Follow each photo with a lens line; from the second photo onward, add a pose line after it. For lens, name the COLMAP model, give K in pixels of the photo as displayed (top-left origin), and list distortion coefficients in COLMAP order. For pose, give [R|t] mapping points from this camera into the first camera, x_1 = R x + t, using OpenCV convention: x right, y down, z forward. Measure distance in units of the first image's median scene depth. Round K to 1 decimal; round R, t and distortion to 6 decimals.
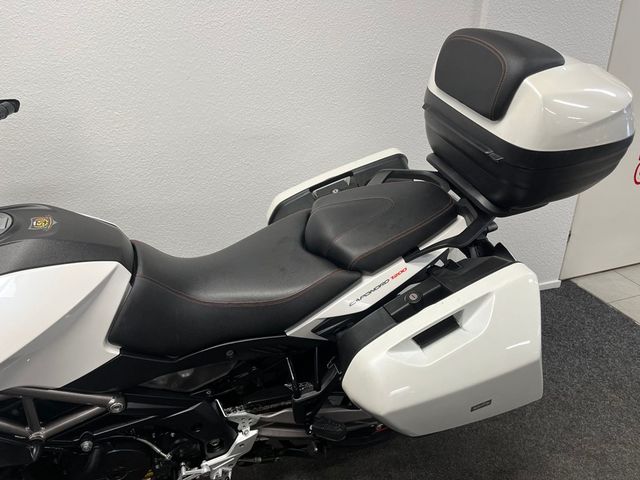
lens RADIAL K [[481.8, 0, 320.0], [0, 481.8, 240.0], [0, 0, 1]] dist [0.073597, -0.079126]
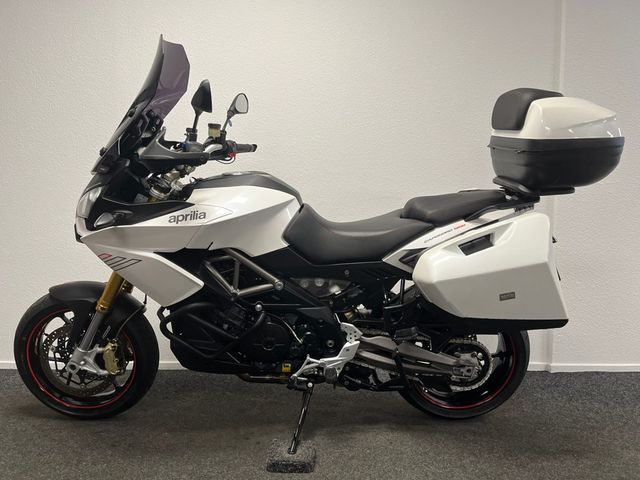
lens RADIAL K [[481.8, 0, 320.0], [0, 481.8, 240.0], [0, 0, 1]] dist [0.073597, -0.079126]
pose [[0.948345, 0.034659, -0.315341, 0.229061], [-0.147937, 0.927634, -0.342944, 0.699894], [0.280635, 0.371880, 0.884844, -0.473644]]
